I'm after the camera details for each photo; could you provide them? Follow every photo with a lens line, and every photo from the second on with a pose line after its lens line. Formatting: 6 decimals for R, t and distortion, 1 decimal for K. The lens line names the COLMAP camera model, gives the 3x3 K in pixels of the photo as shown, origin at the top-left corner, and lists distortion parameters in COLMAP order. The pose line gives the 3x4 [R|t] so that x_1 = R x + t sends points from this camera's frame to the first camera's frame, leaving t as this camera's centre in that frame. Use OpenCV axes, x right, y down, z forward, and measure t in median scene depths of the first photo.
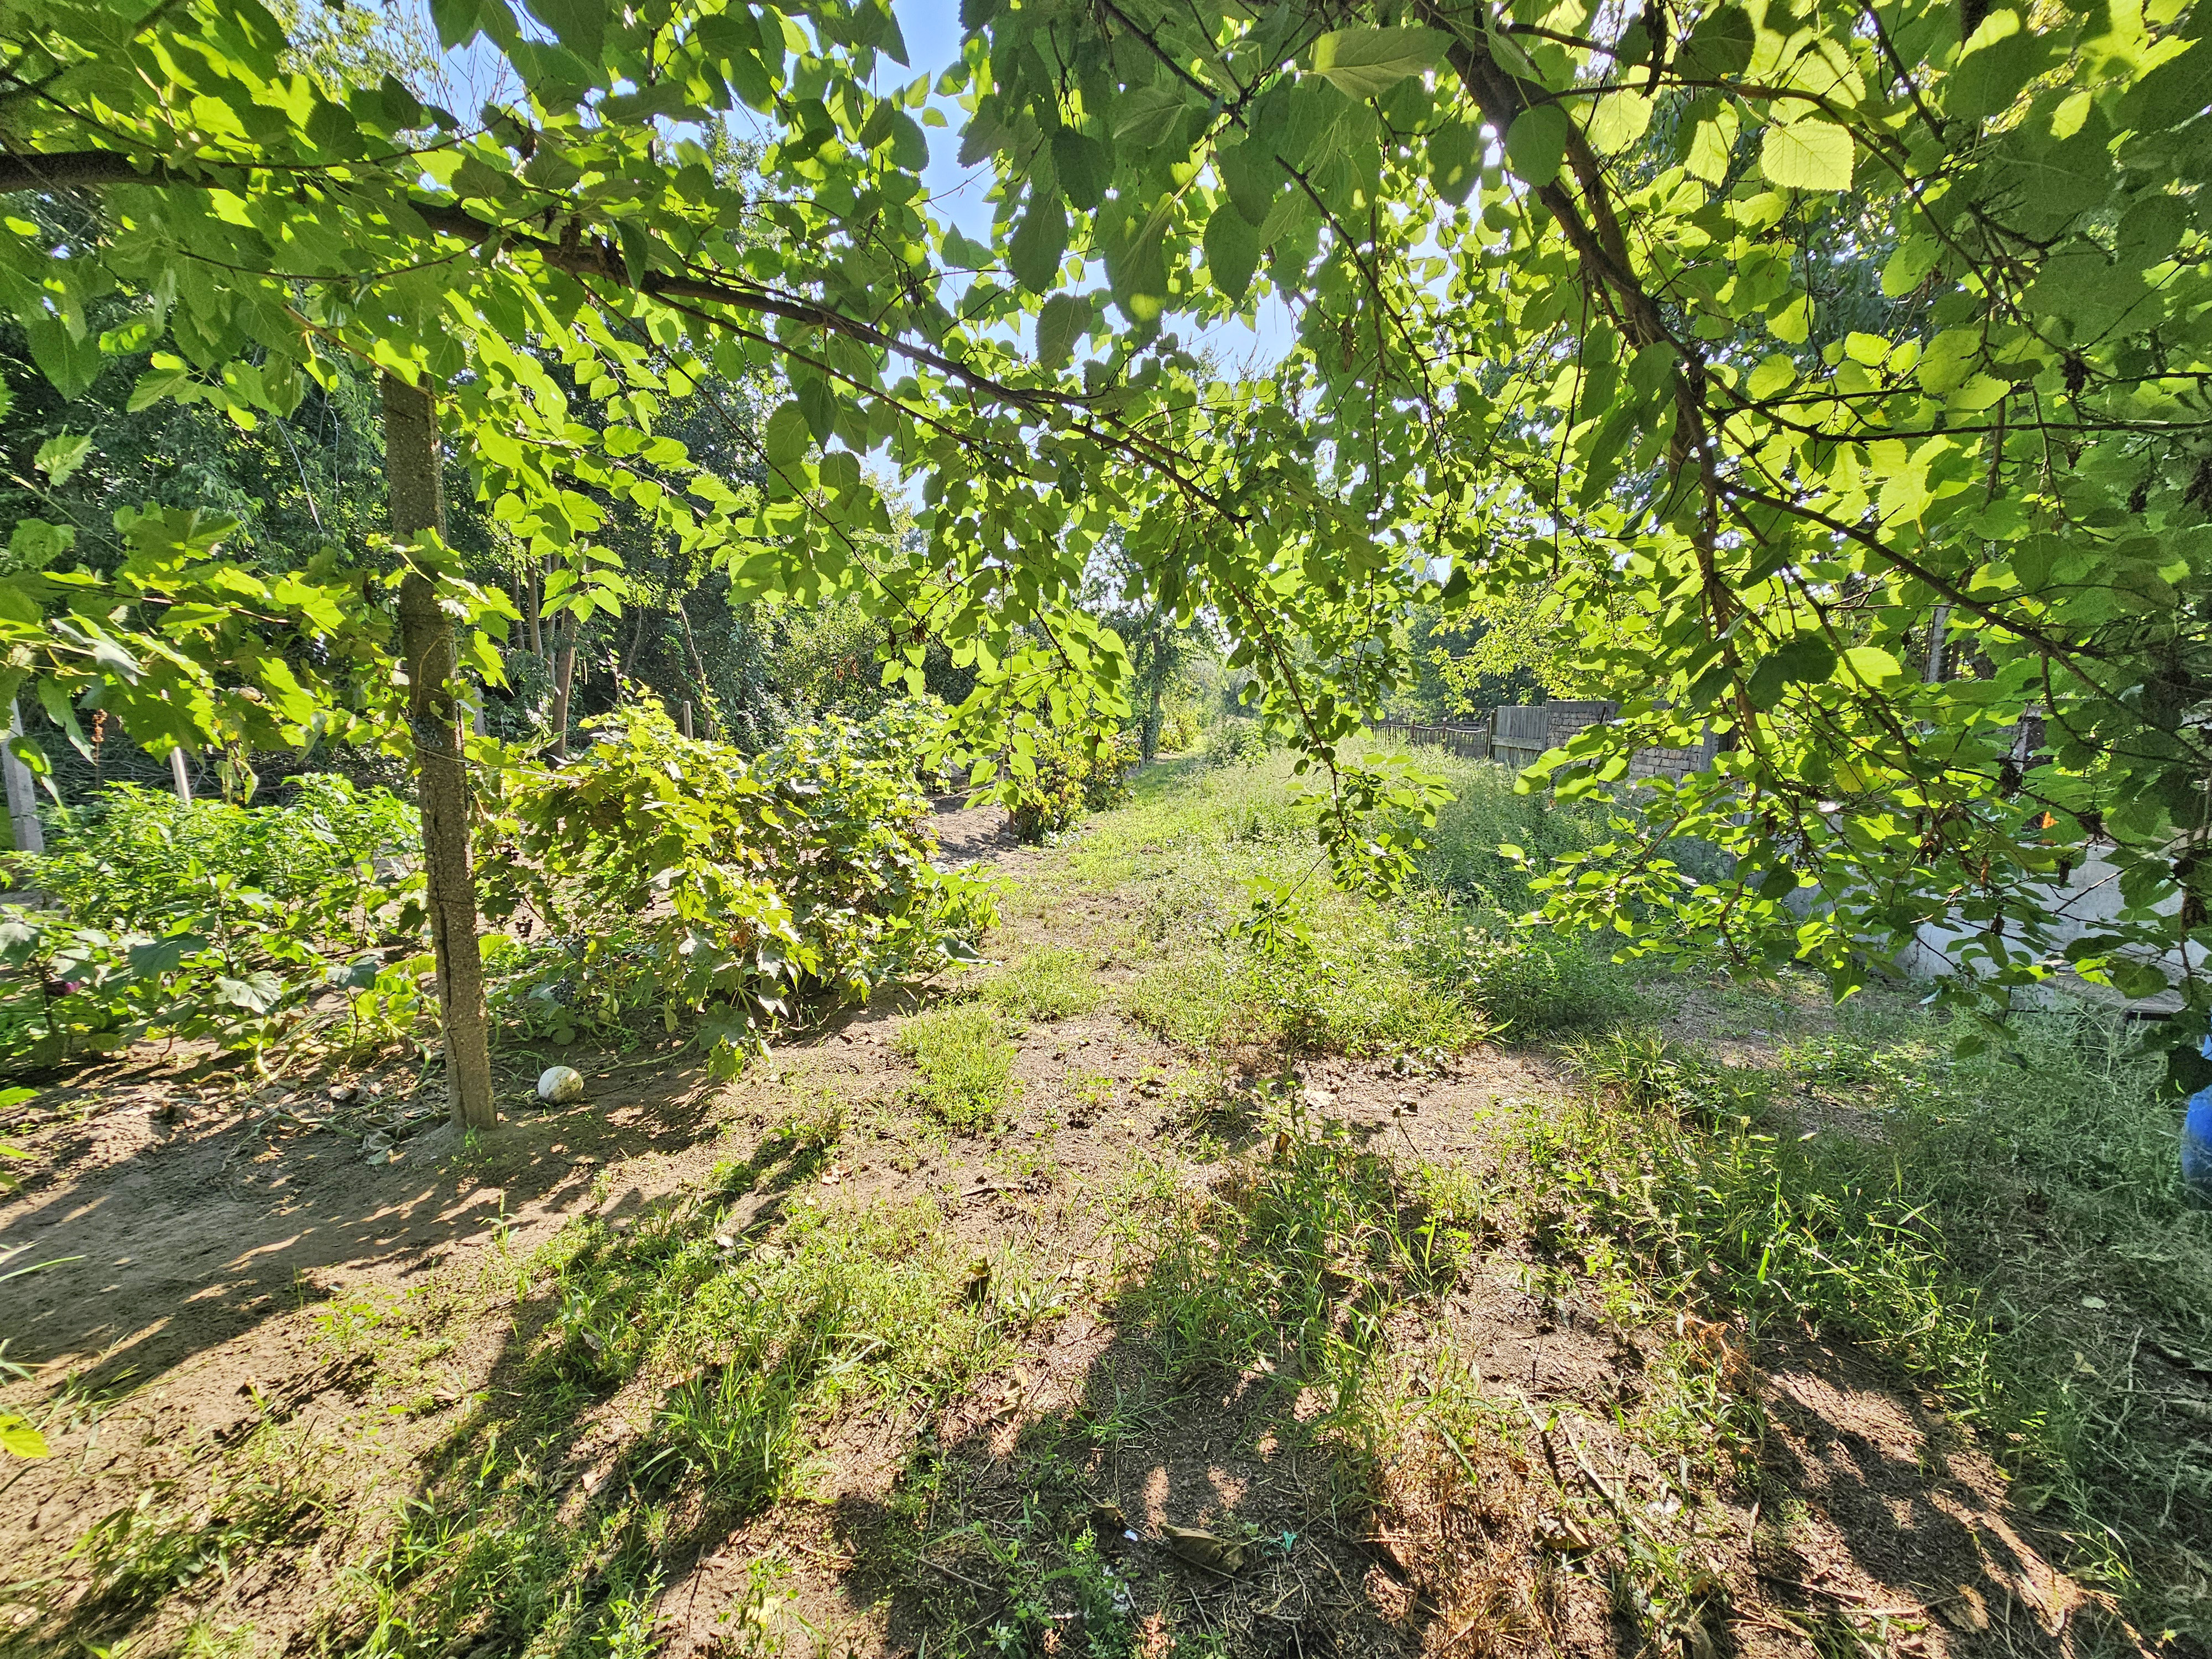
lens RADIAL K [[911.5, 0, 1097.4], [0, 911.5, 833.4], [0, 0, 1]] dist [0.000736, -0.000650]
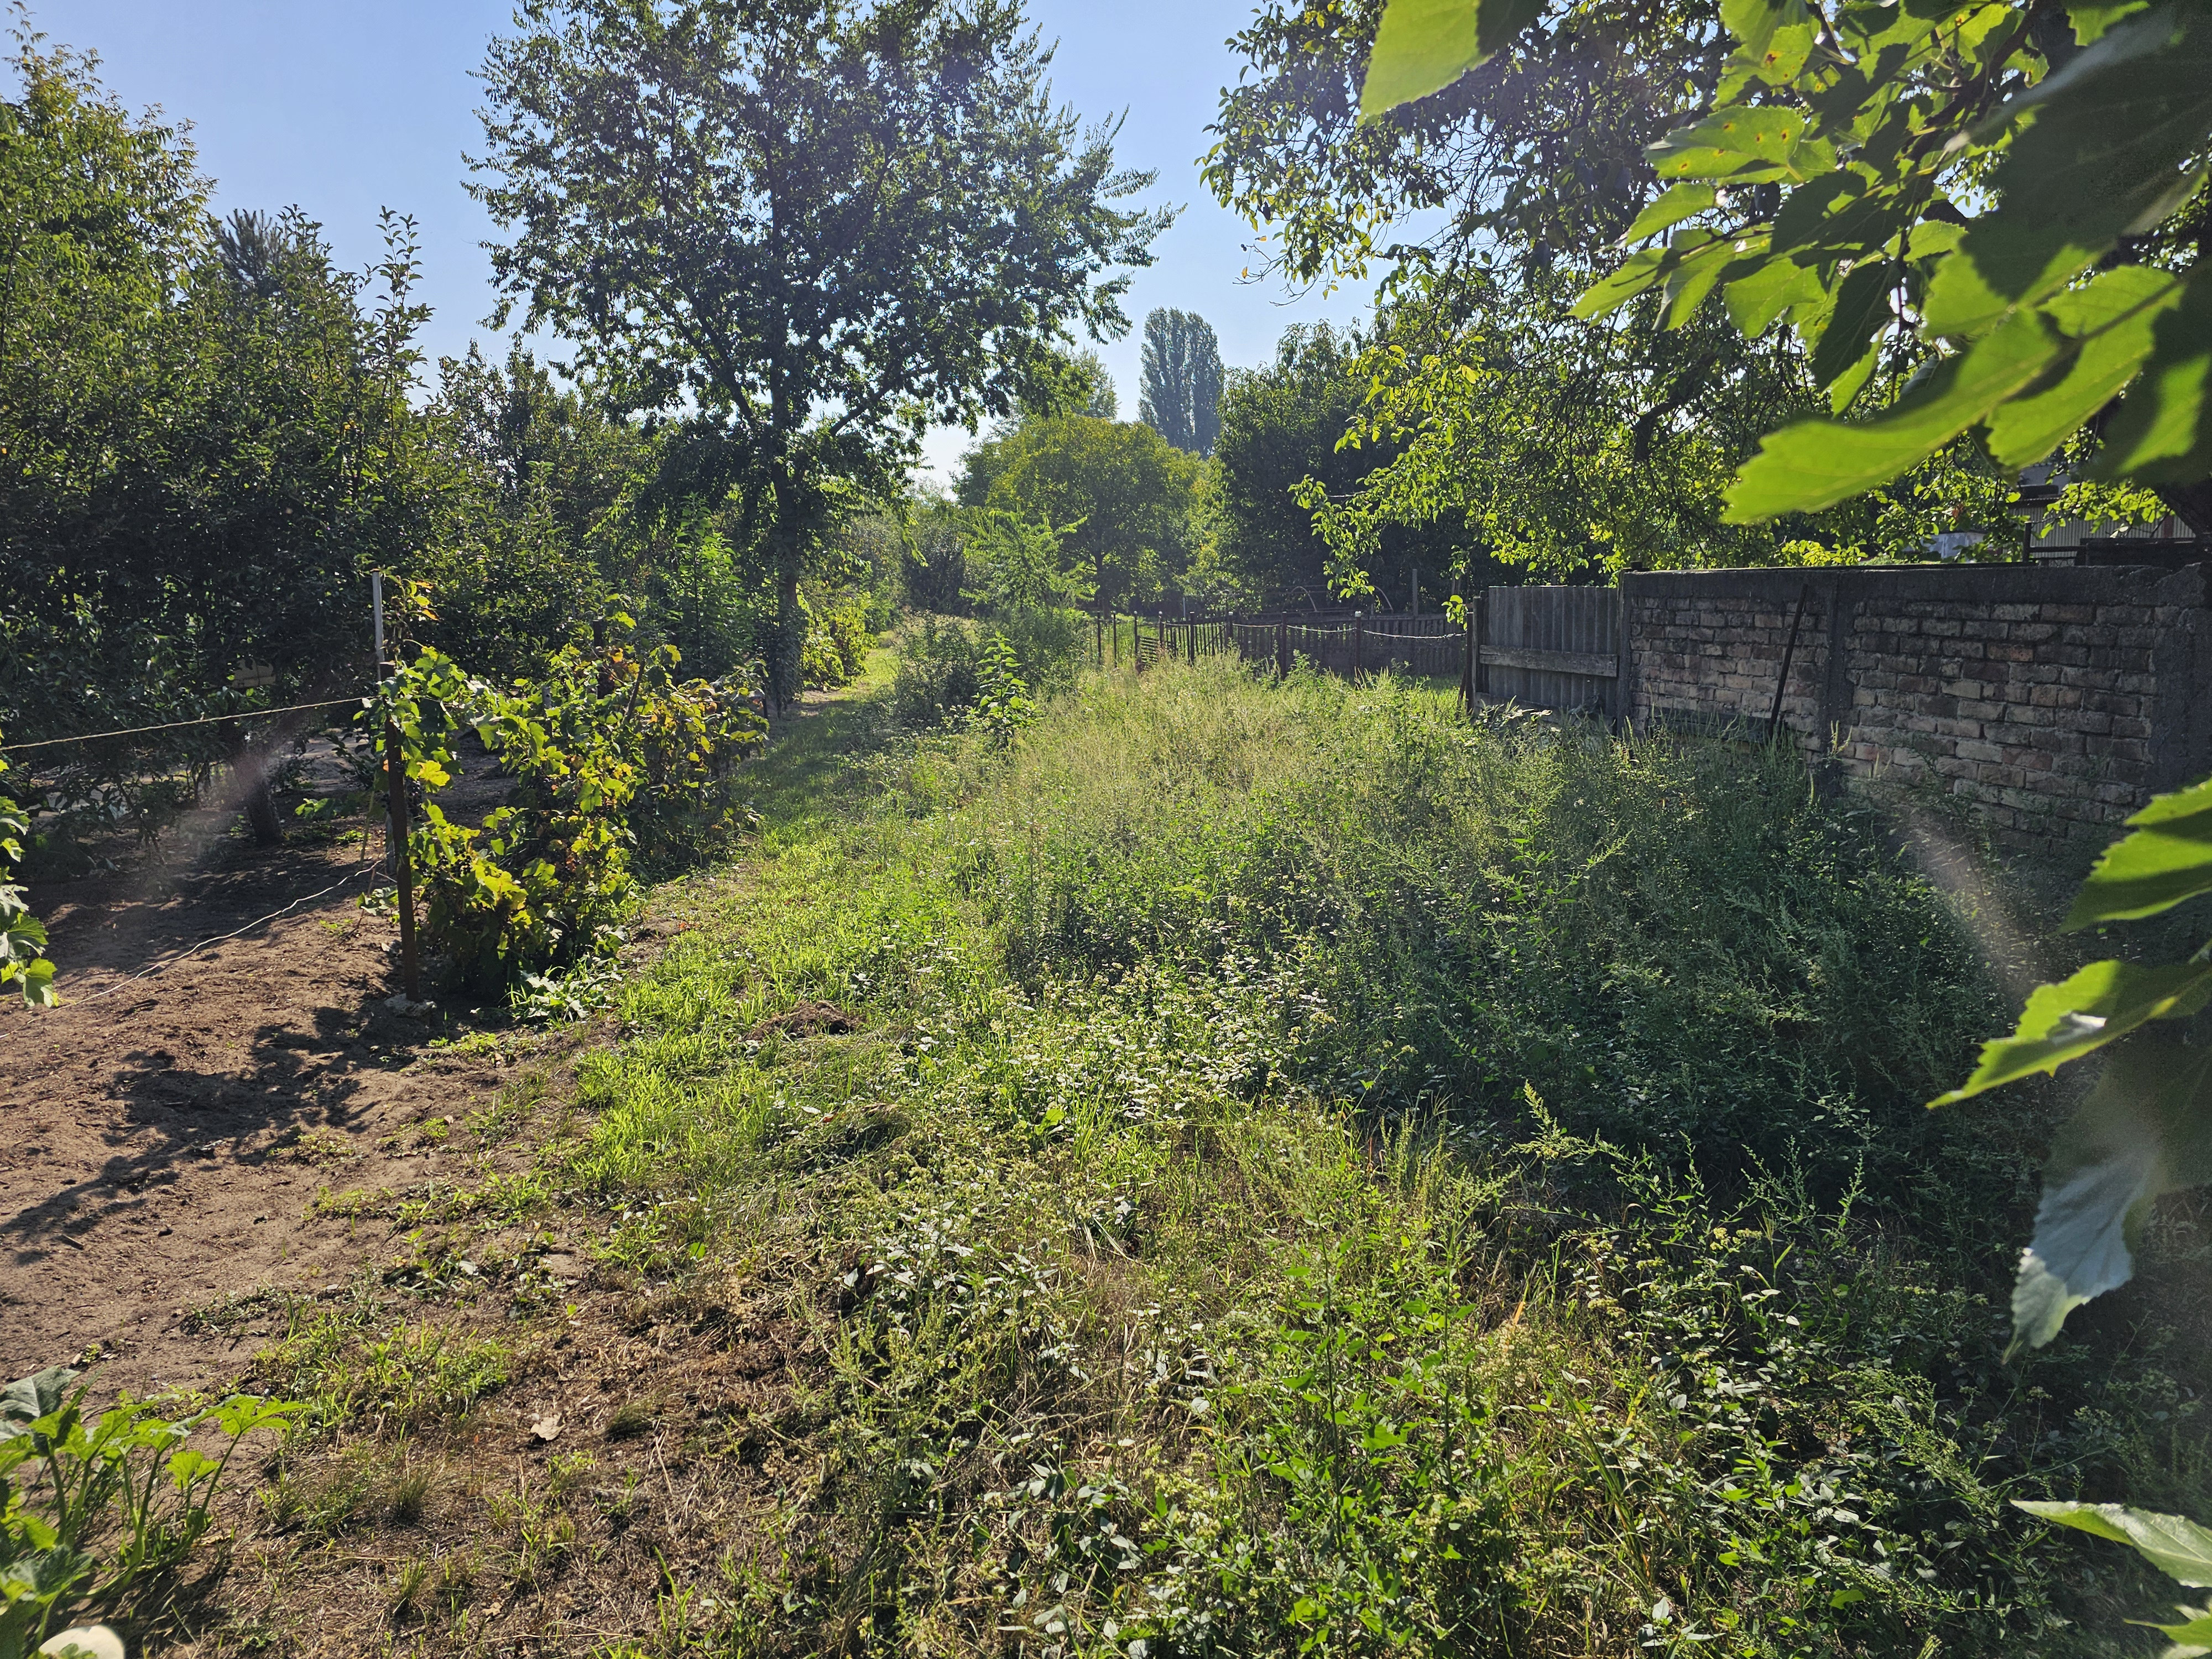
lens RADIAL K [[1465.8, 0, 1113.6], [0, 1465.8, 834.8], [0, 0, 1]] dist [0.011234, 0.001289]
pose [[0.960603, -0.085467, 0.264458, 0.011872], [0.078430, 0.996230, 0.037076, -0.033208], [-0.266630, -0.014874, 0.963684, 0.185286]]
